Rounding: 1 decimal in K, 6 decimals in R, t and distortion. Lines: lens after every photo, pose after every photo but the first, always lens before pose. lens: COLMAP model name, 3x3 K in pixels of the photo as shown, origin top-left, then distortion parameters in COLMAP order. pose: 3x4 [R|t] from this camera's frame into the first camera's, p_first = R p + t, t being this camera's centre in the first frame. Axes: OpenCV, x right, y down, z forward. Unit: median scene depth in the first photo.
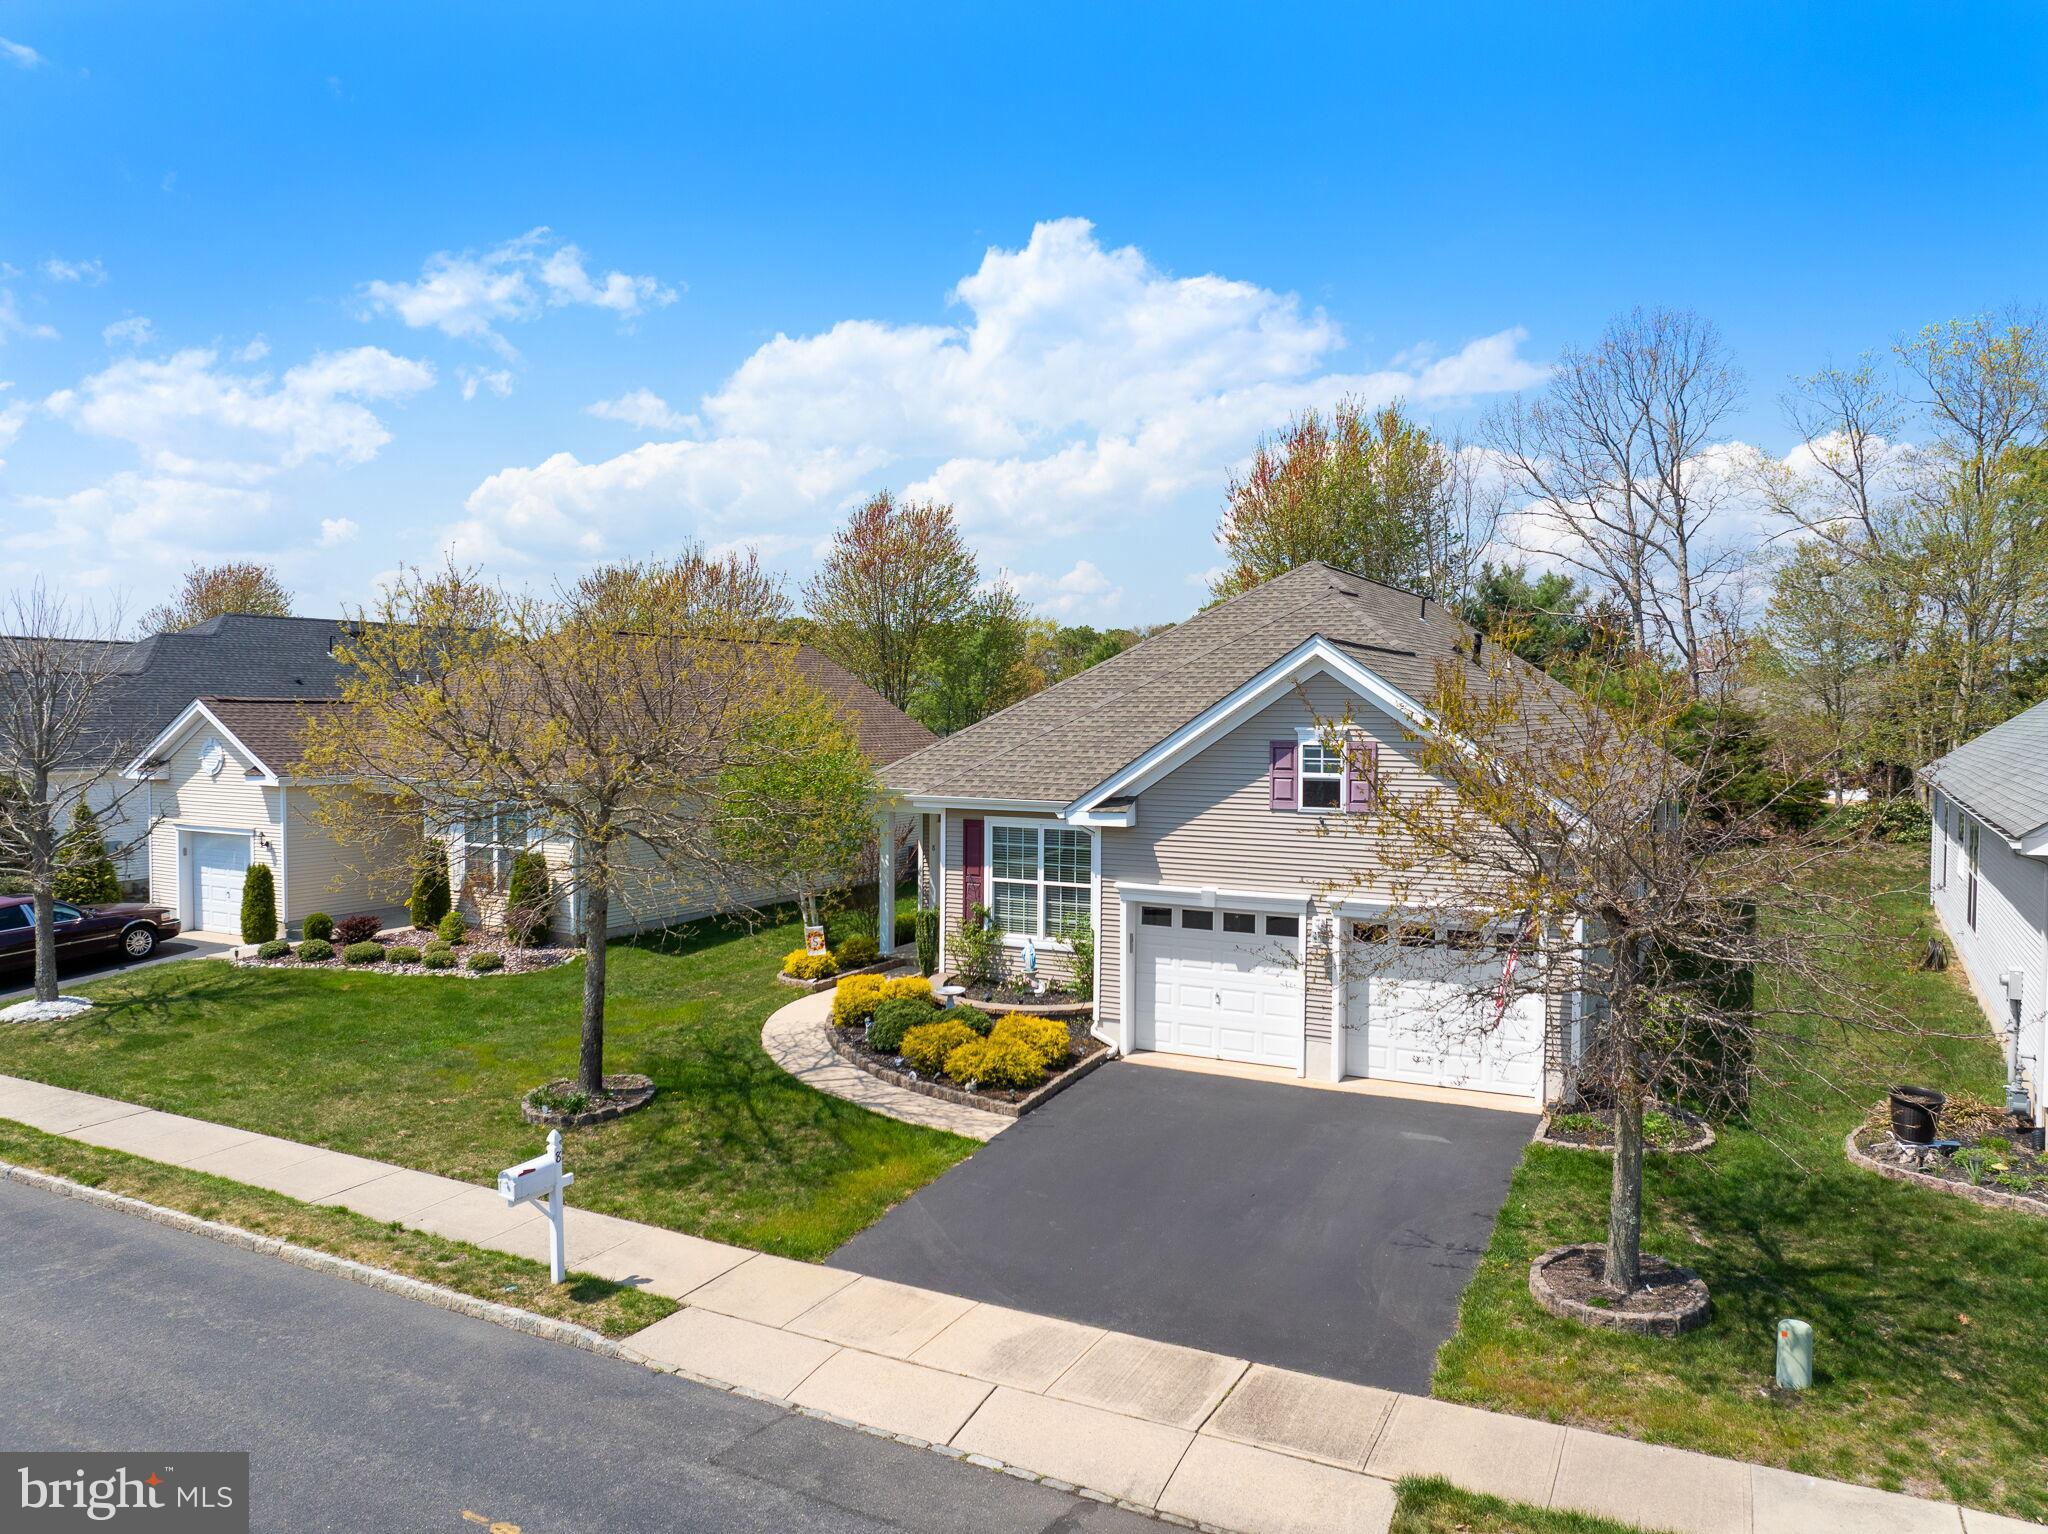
lens RADIAL K [[1425.7, 0, 1032.9], [0, 1425.7, 749.9], [0, 0, 1]] dist [-0.040738, 0.006140]
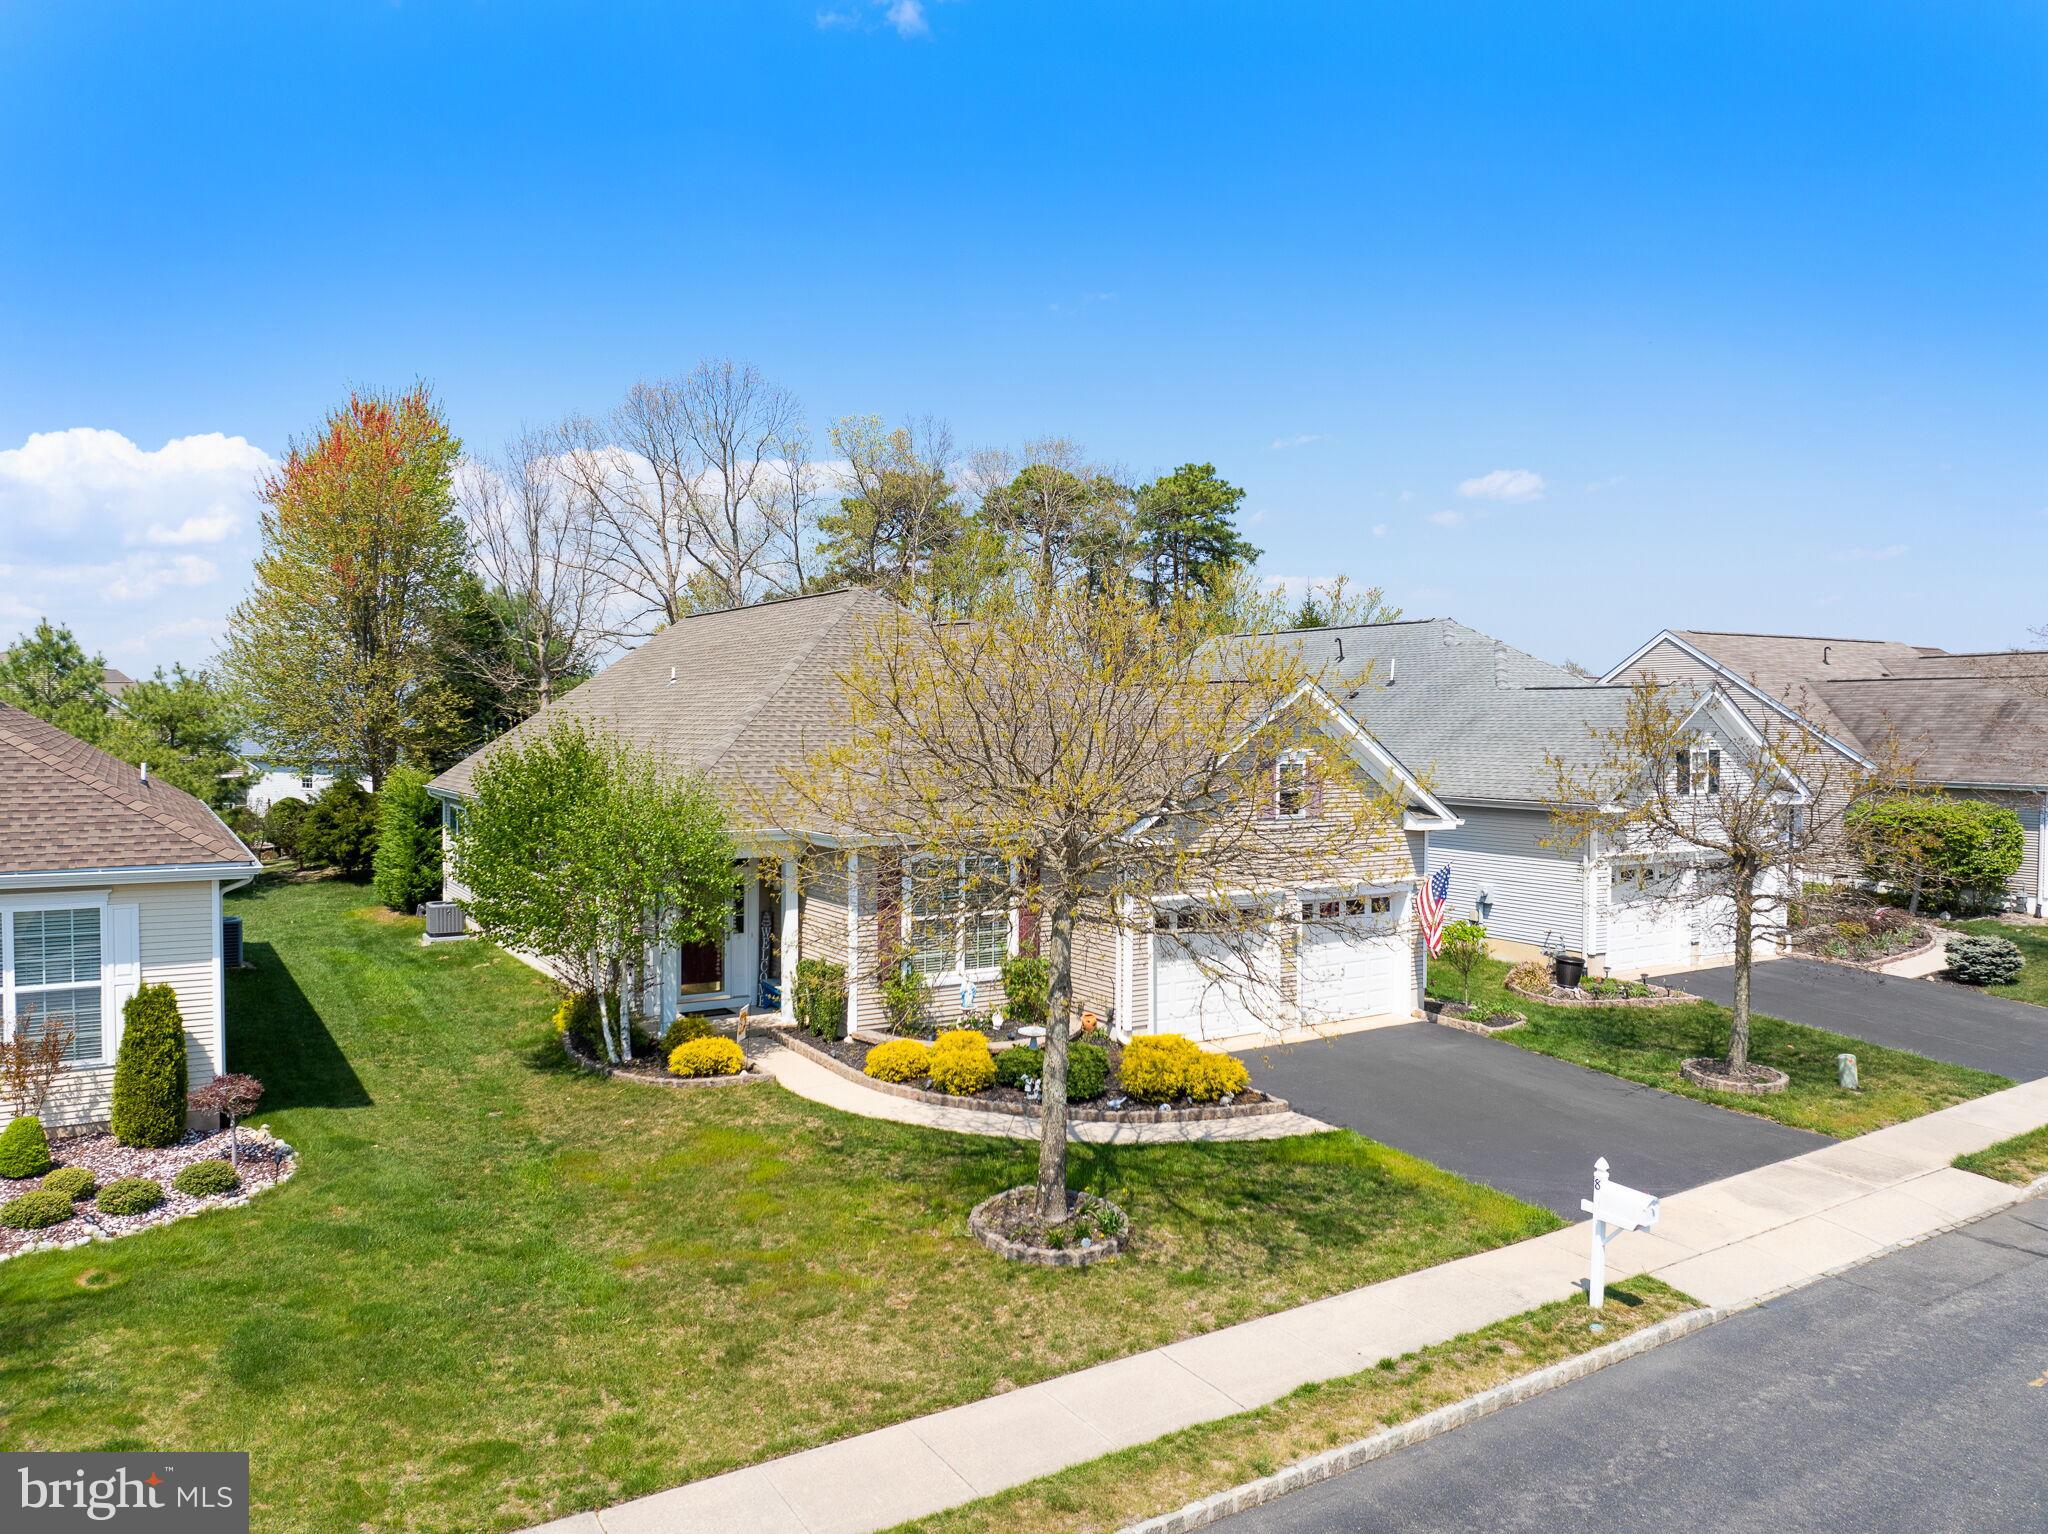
lens RADIAL K [[1425.7, 0, 1034.0], [0, 1425.7, 773.4], [0, 0, 1]] dist [-0.040738, 0.006140]
pose [[0.502346, -0.034309, 0.863986, -1.094454], [0.023823, 0.999382, 0.025834, -0.035891], [-0.864338, 0.007605, 0.502853, 0.646044]]
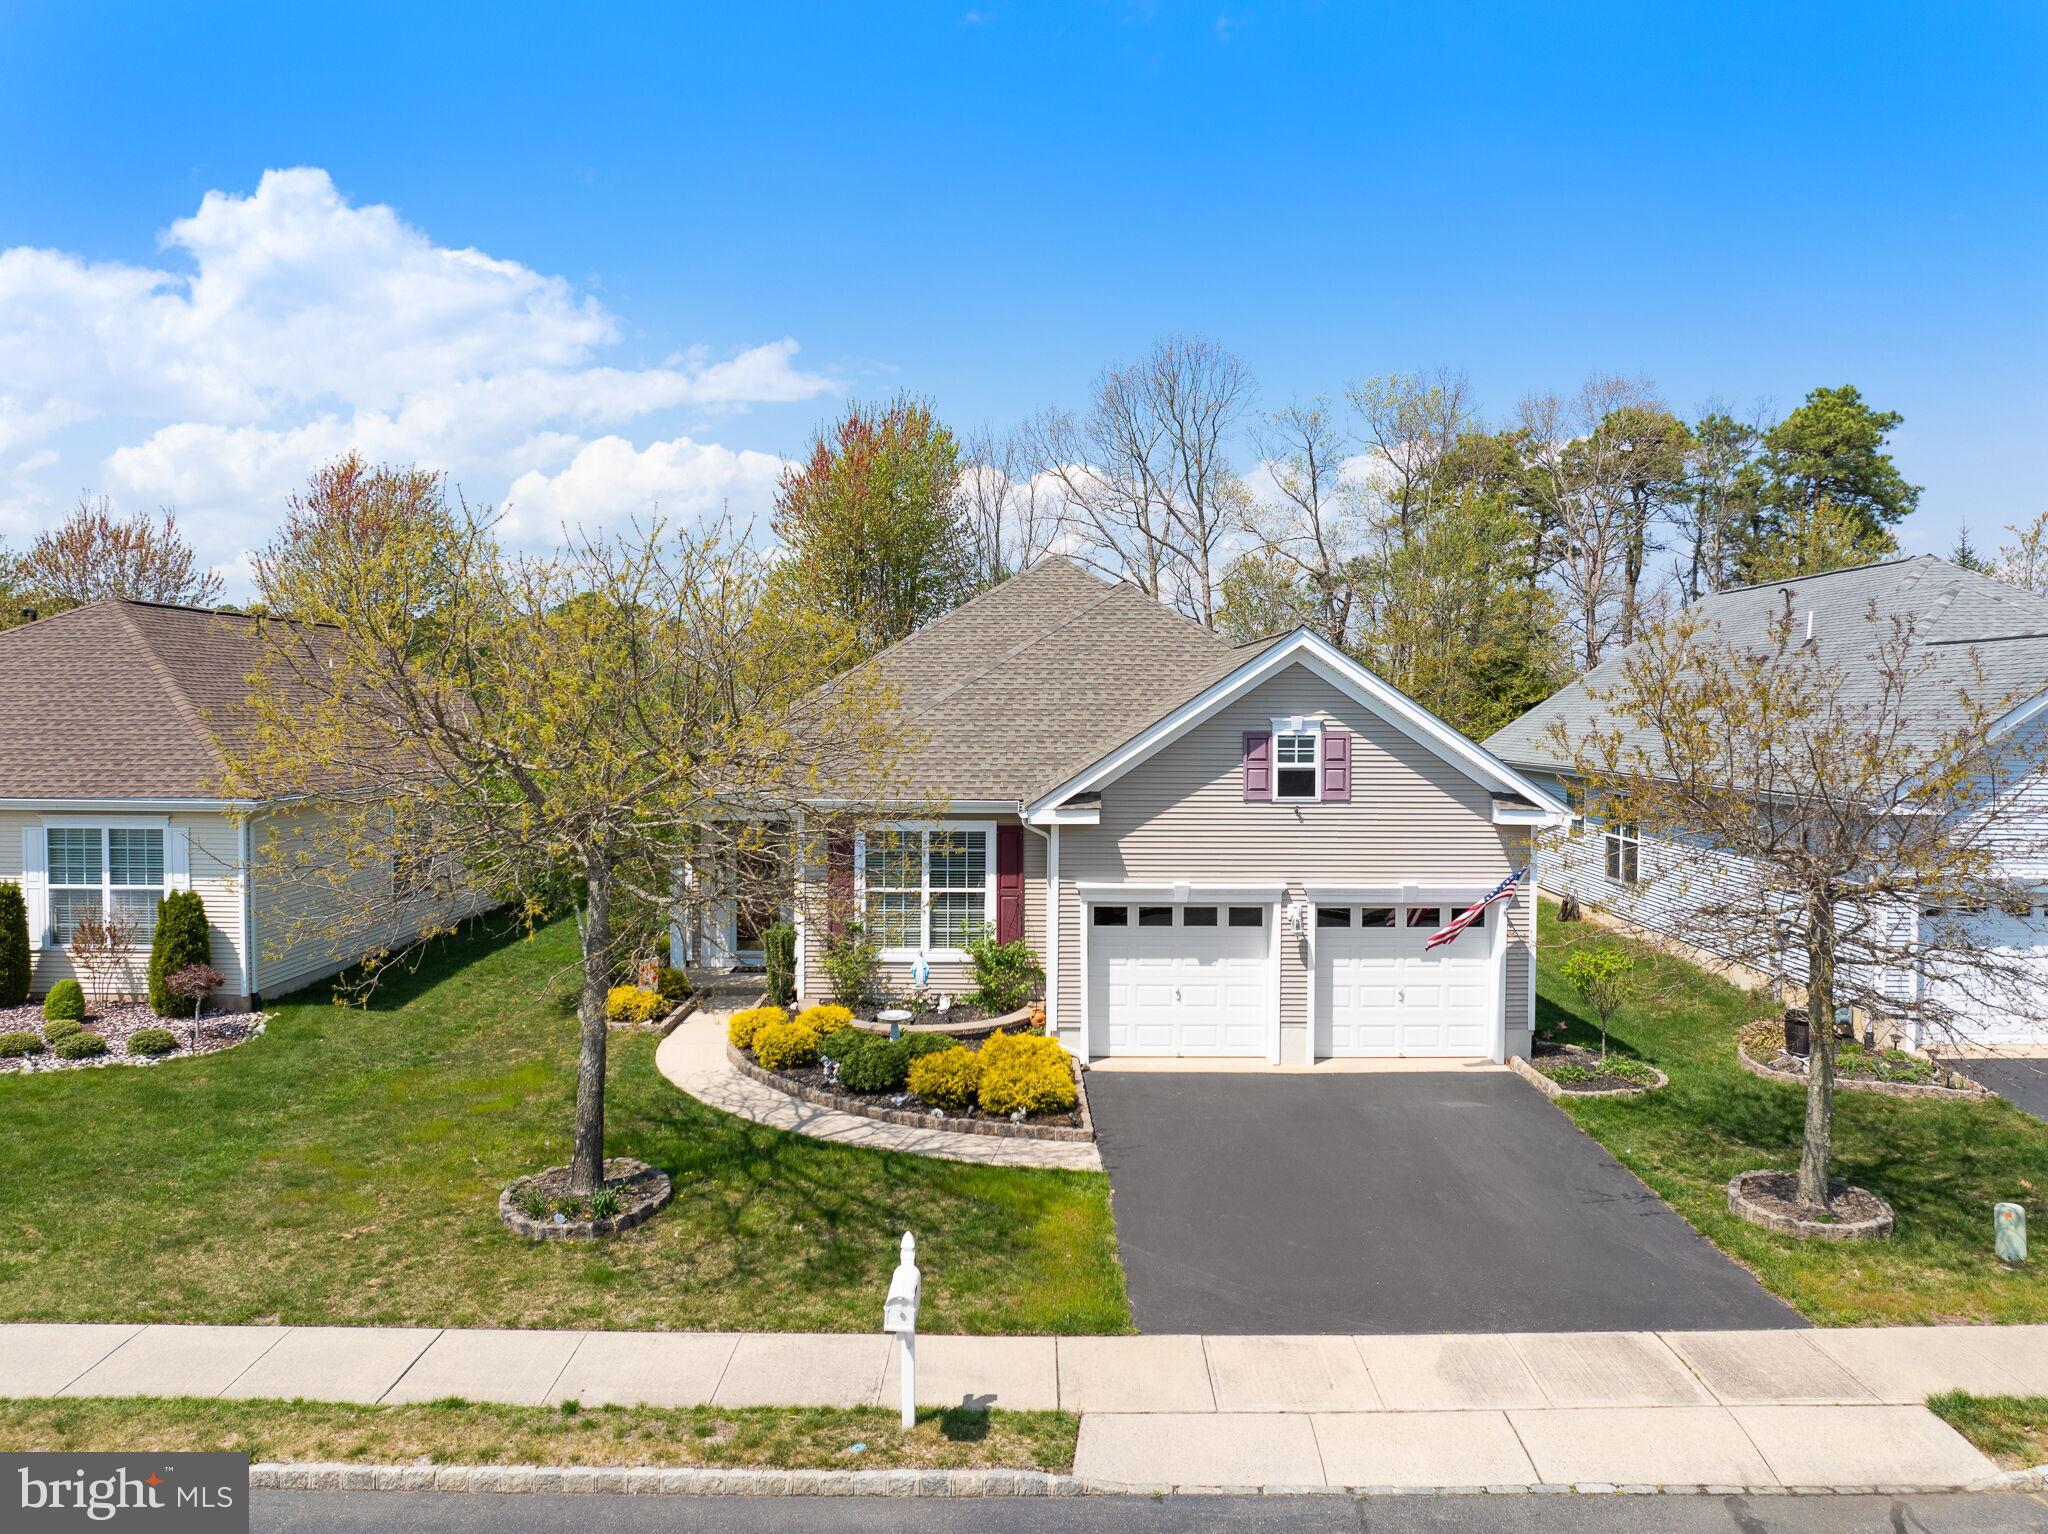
lens RADIAL K [[1425.7, 0, 1026.2], [0, 1425.7, 763.0], [0, 0, 1]] dist [-0.040738, 0.006140]
pose [[0.887196, -0.019509, 0.460980, -0.490281], [0.014809, 0.999795, 0.013809, -0.000491], [-0.461155, -0.005425, 0.887303, 0.212462]]
